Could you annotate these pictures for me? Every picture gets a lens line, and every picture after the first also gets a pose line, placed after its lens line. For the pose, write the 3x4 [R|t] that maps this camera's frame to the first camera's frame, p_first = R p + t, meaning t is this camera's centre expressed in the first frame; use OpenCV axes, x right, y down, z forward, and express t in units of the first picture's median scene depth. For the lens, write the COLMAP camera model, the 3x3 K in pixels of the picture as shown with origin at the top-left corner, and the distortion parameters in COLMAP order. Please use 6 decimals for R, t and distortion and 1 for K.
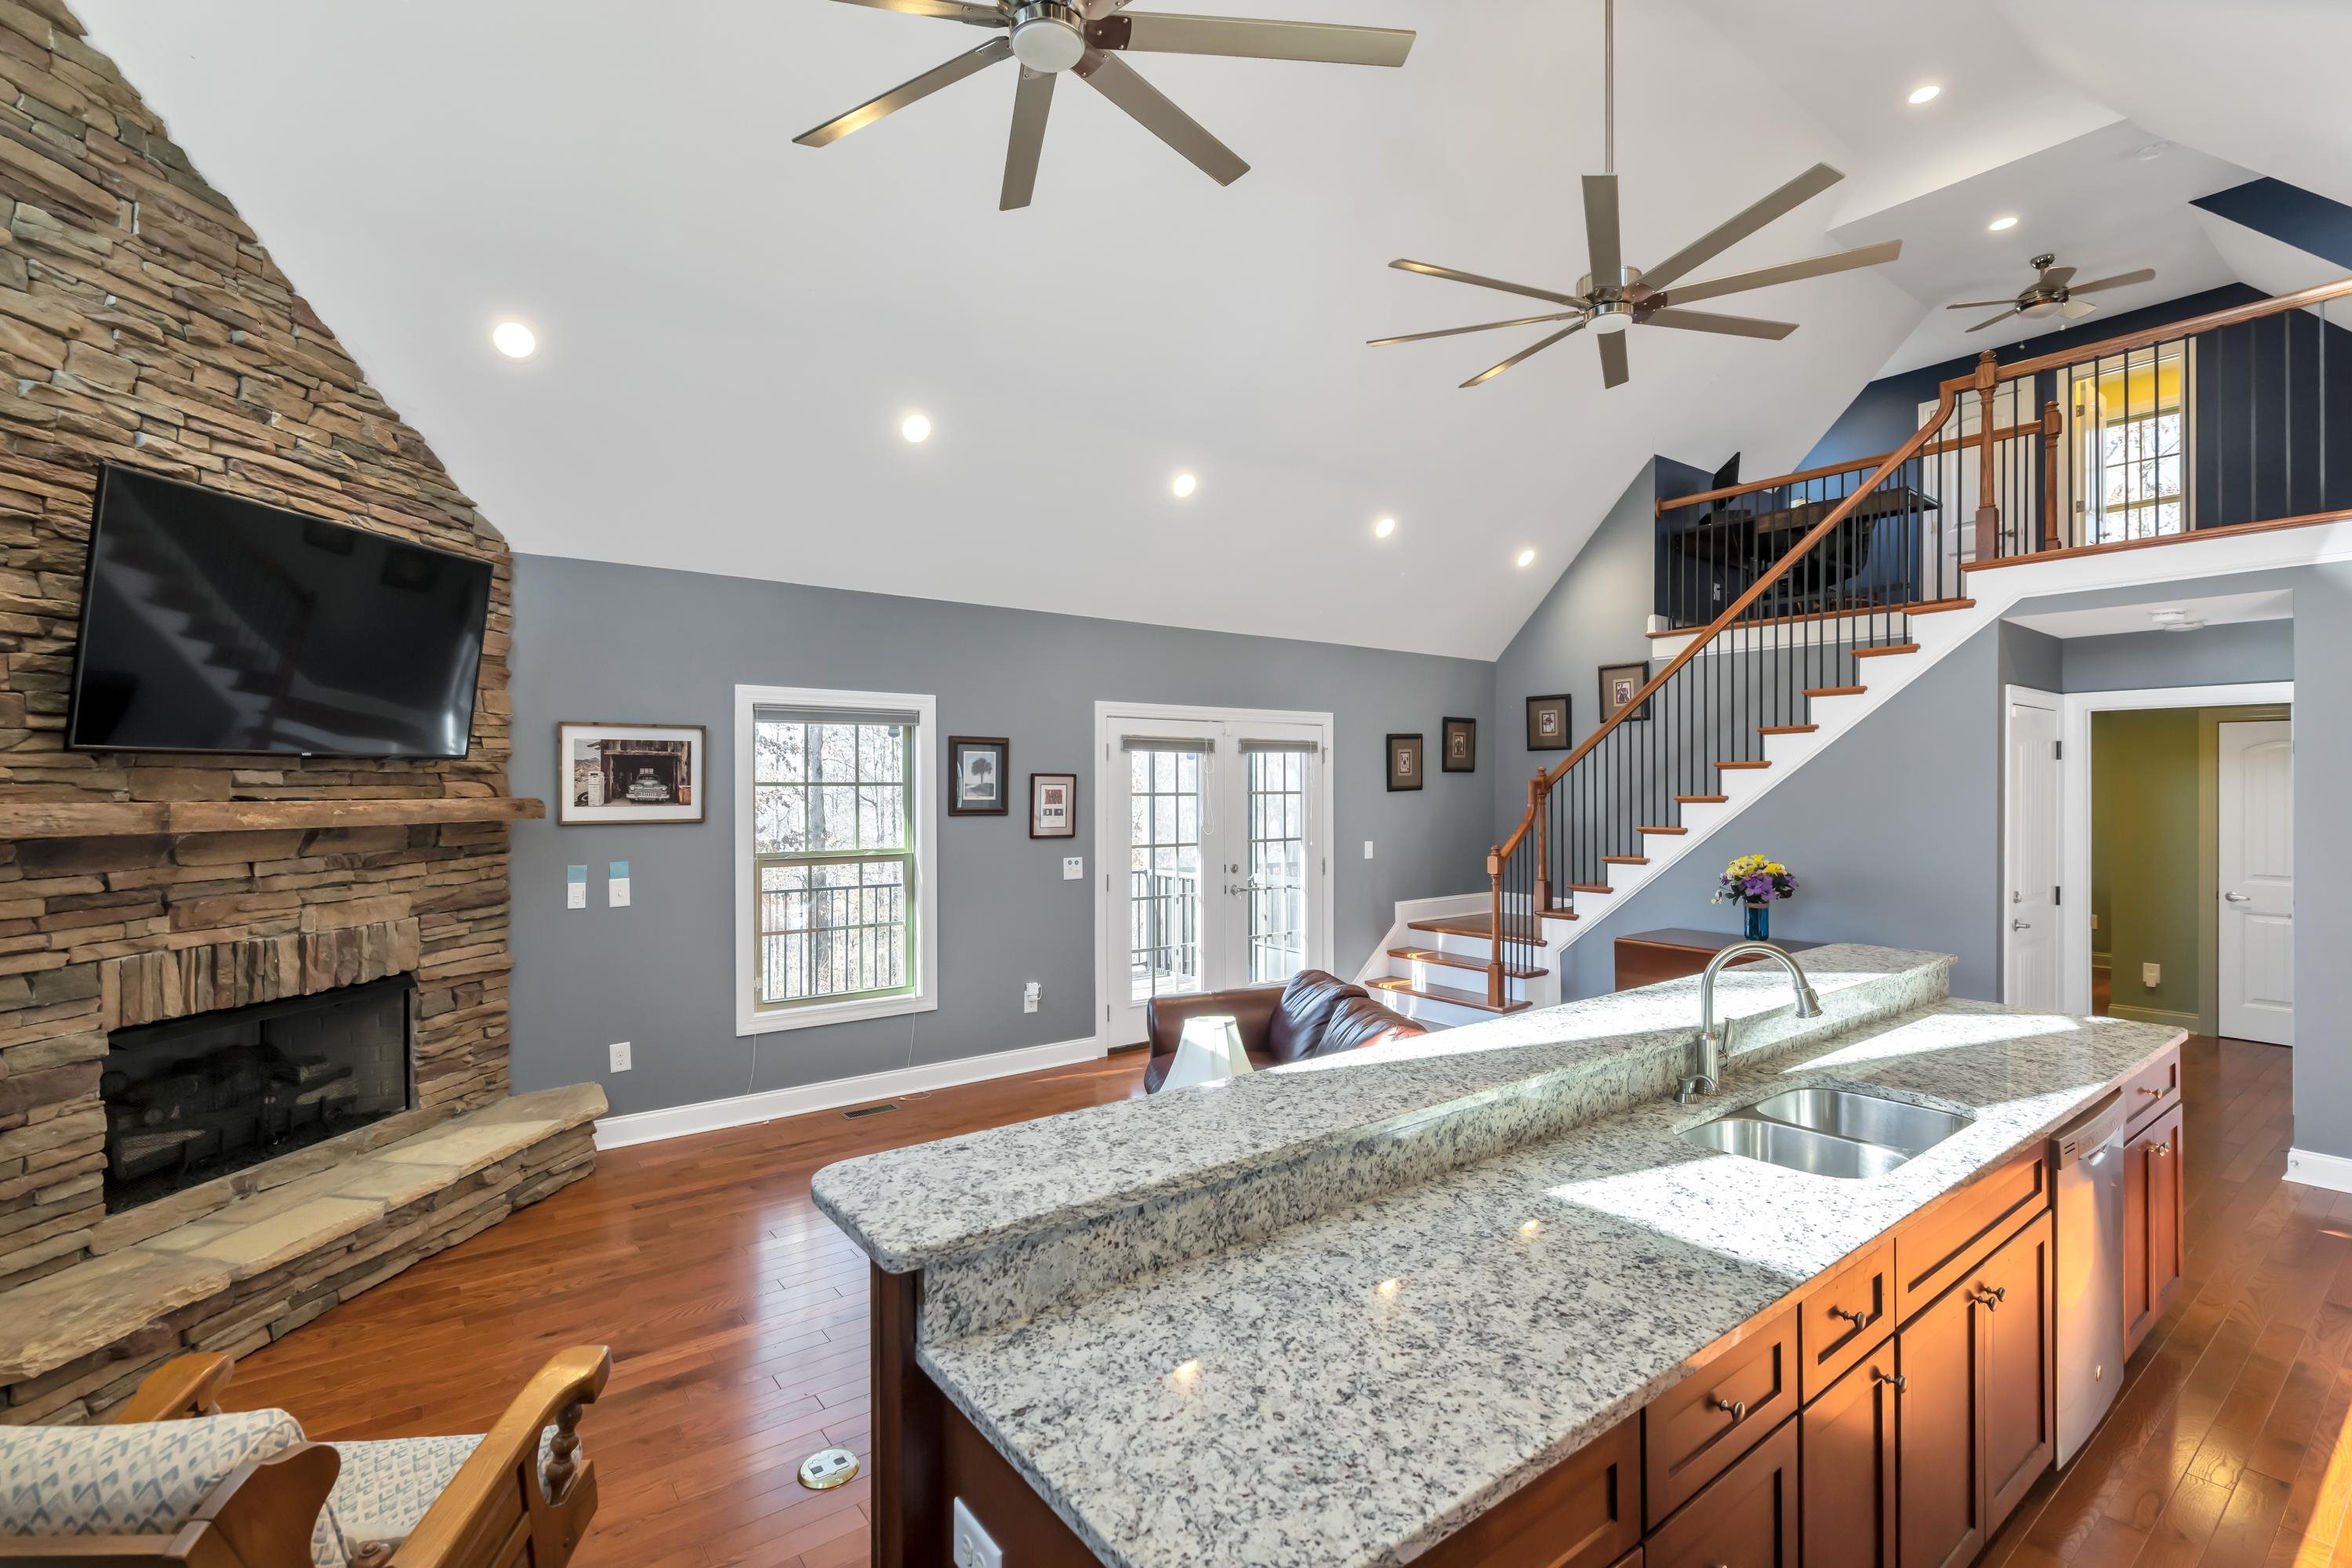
lens RADIAL K [[1068.9, 0, 1185.0], [0, 1068.9, 781.4], [0, 0, 1]] dist [0.014267, -0.000231]
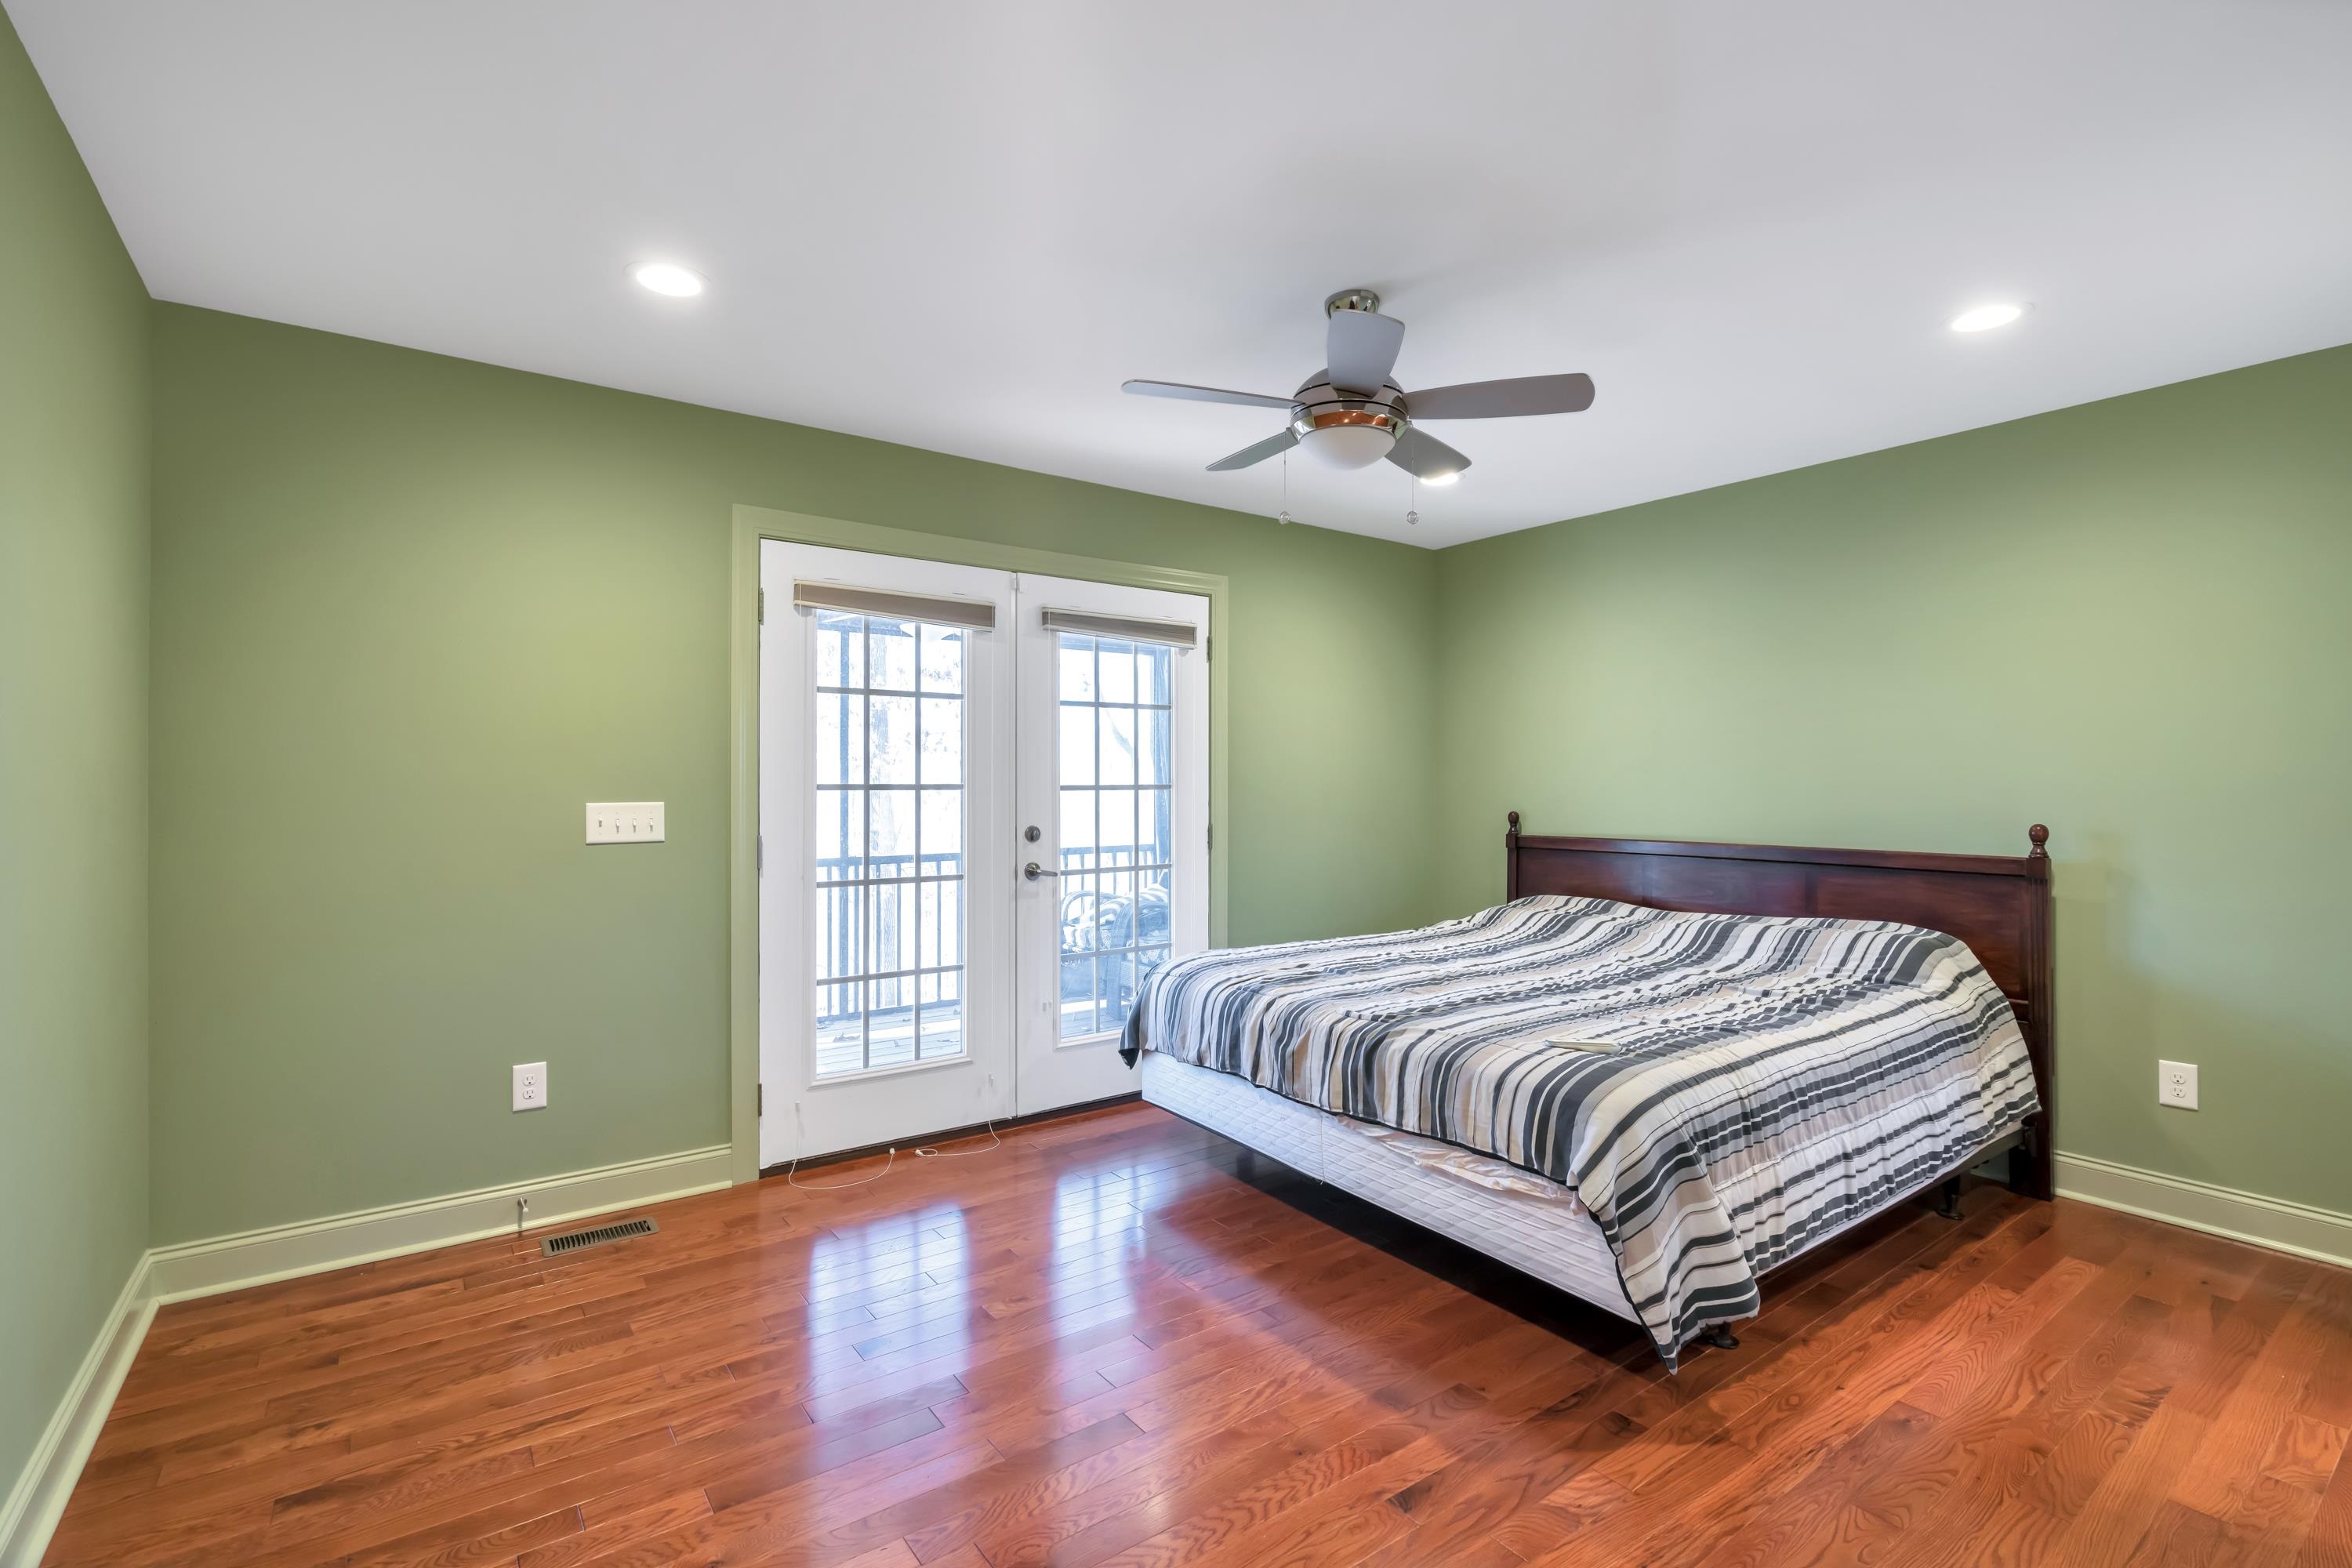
lens RADIAL K [[1068.9, 0, 1185.0], [0, 1068.9, 781.4], [0, 0, 1]] dist [0.014267, -0.000231]
pose [[0.999775, -0.001637, -0.021134, 0.203509], [0.001494, 0.999976, -0.006784, 0.085268], [0.021144, 0.006750, 0.999754, 0.640543]]
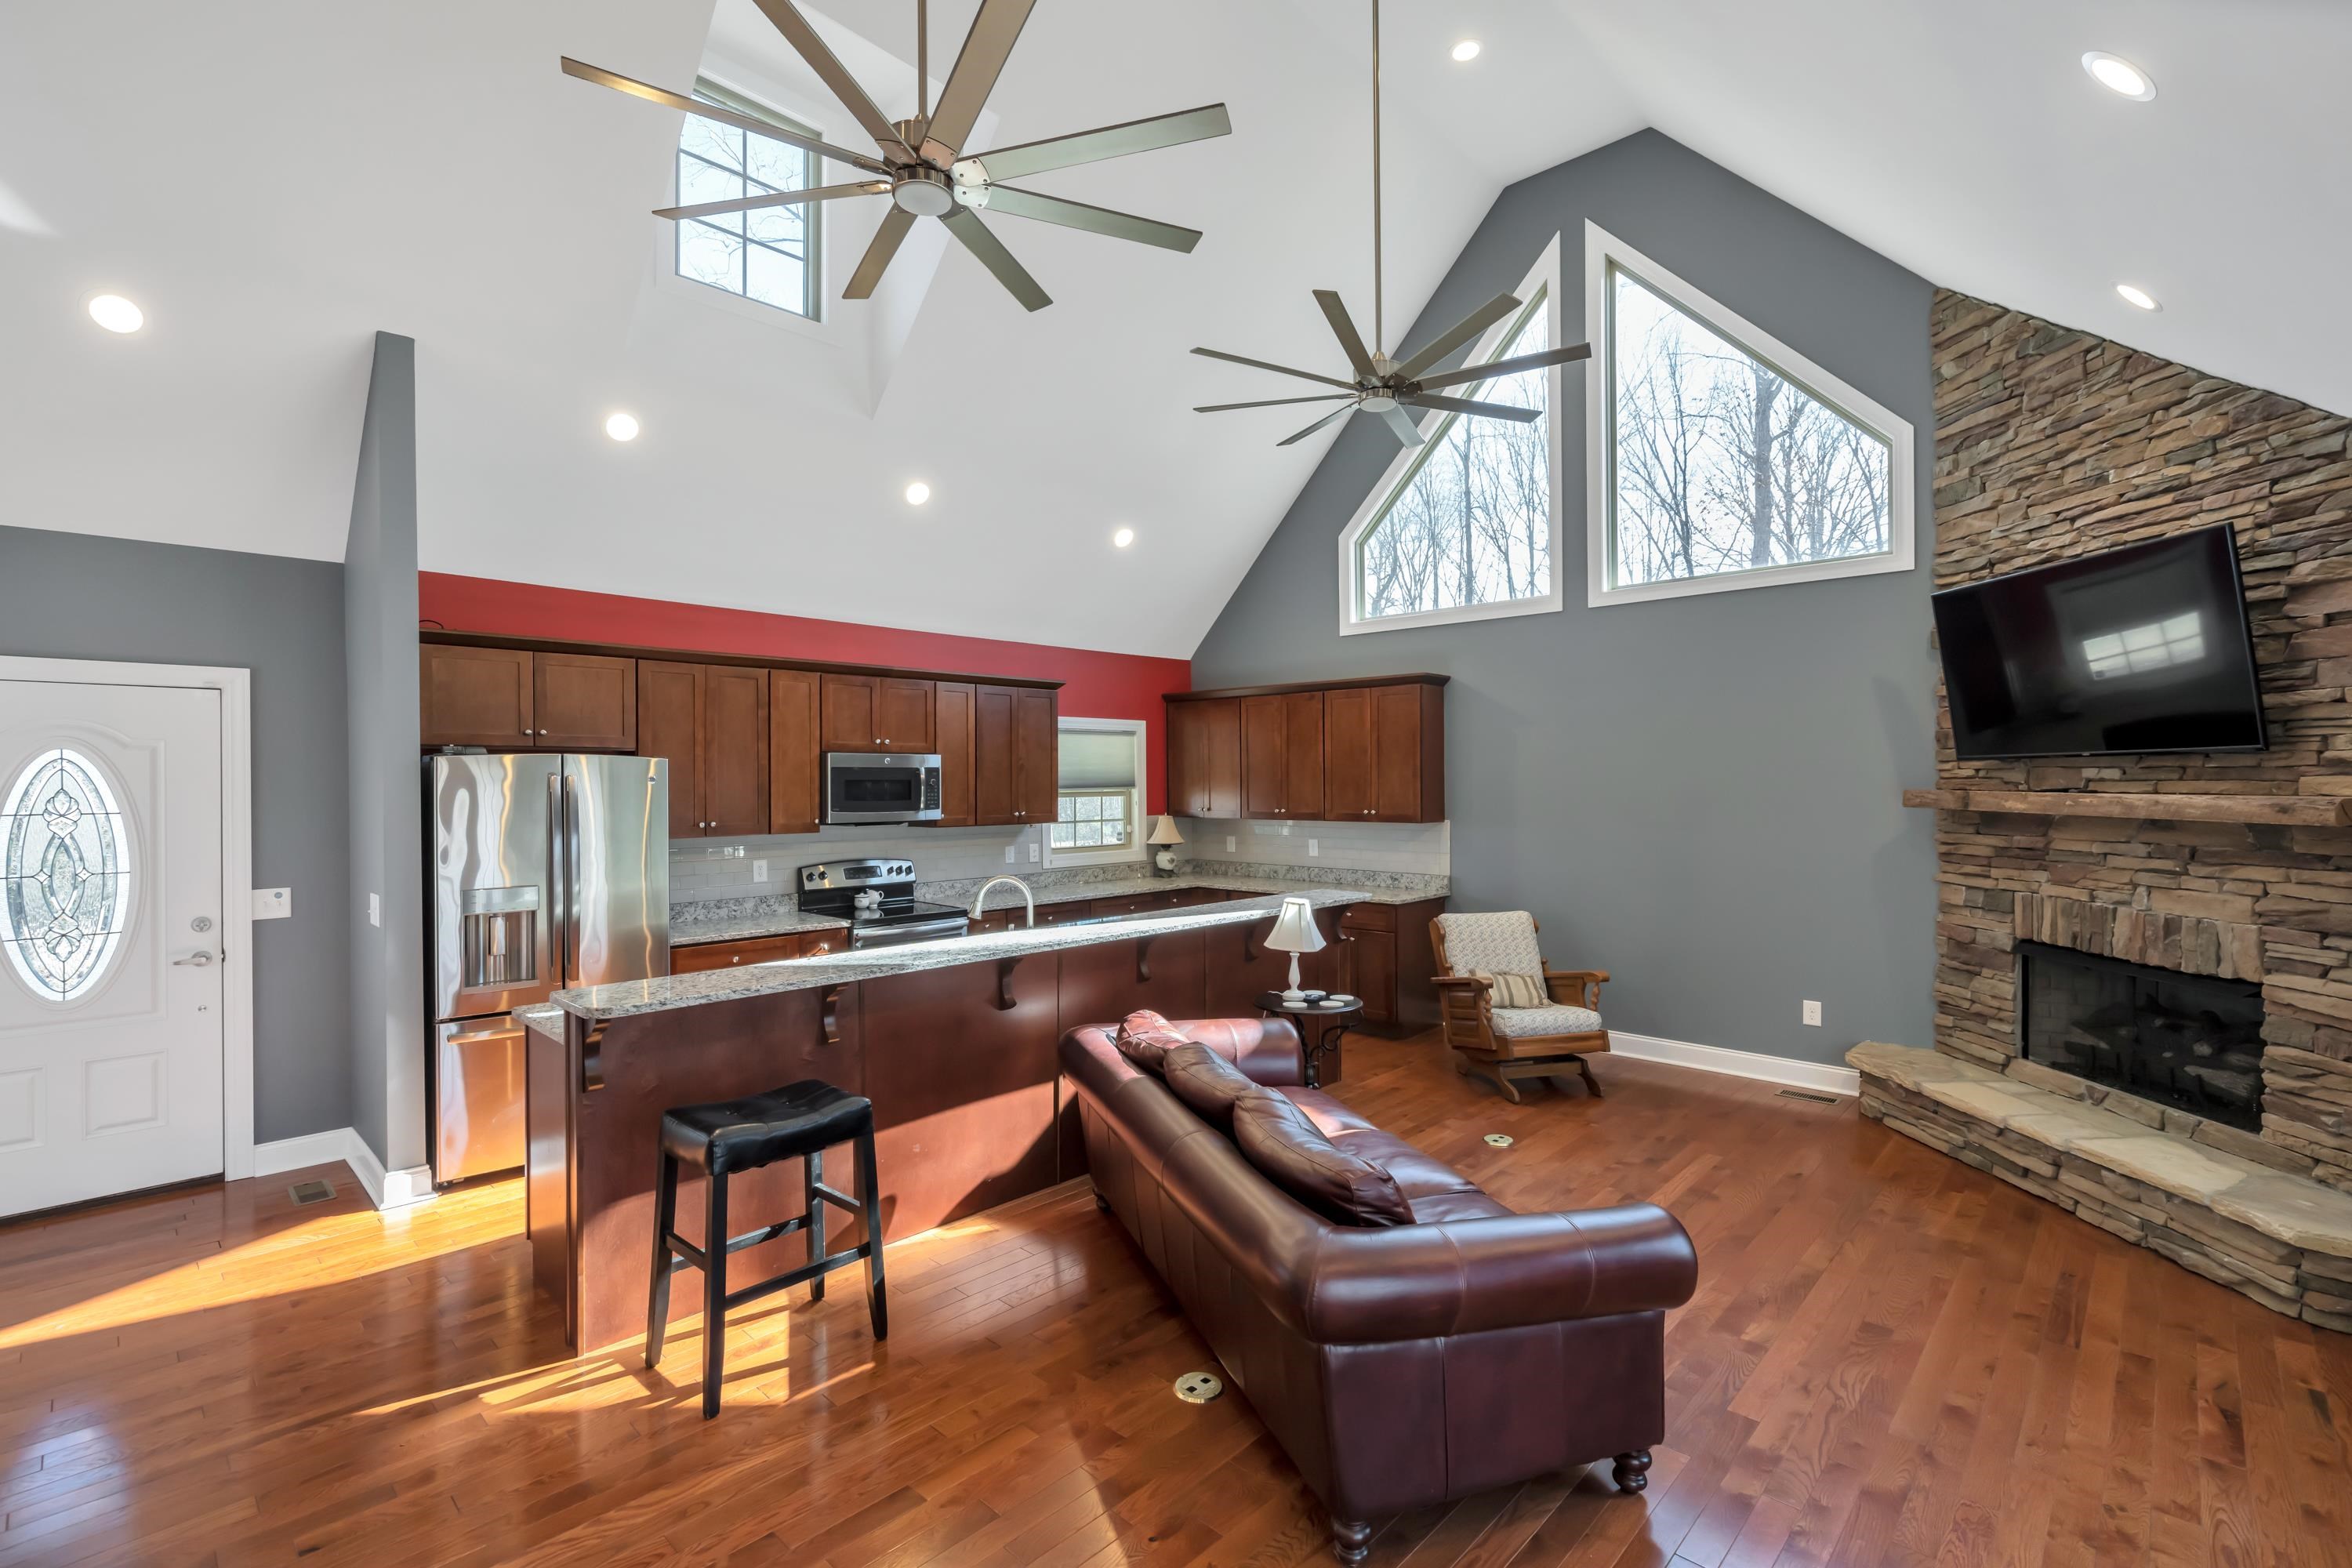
lens RADIAL K [[1068.9, 0, 1185.0], [0, 1068.9, 781.4], [0, 0, 1]] dist [0.014267, -0.000231]
pose [[-0.986765, 0.007080, -0.162004, 0.282189], [0.007157, 0.999974, 0.000103, -0.001704], [0.162001, -0.001058, -0.986790, 1.519185]]
